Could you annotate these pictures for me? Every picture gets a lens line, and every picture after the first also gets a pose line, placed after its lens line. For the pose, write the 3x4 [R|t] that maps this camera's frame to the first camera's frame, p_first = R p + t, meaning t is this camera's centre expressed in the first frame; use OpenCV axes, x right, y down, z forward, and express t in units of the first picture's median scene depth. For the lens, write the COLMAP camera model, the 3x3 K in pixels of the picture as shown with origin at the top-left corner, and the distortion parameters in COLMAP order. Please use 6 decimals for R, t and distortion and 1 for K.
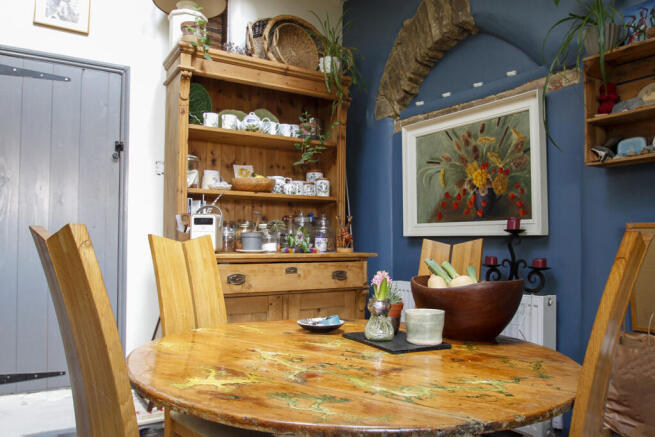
lens RADIAL K [[492.7, 0, 327.5], [0, 492.7, 218.5], [0, 0, 1]] dist [-0.034866, 0.000792]
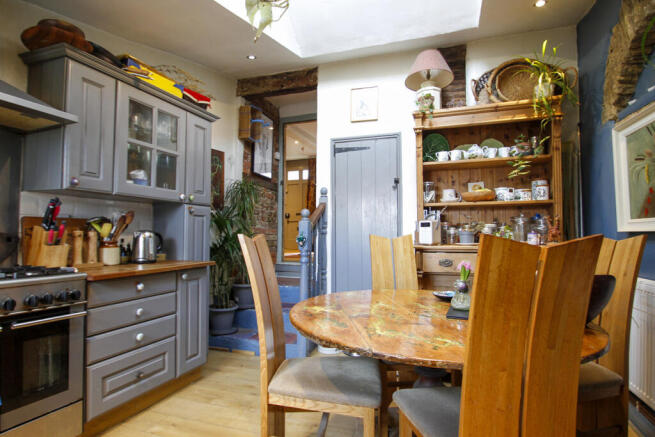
lens RADIAL K [[352.7, 0, 327.5], [0, 352.7, 218.5], [0, 0, 1]] dist [-0.004020, -0.001113]
pose [[0.639135, -0.042549, -0.767917, 0.341165], [0.042555, 0.998895, -0.019929, -0.004145], [0.767916, -0.019941, 0.640240, 0.036265]]
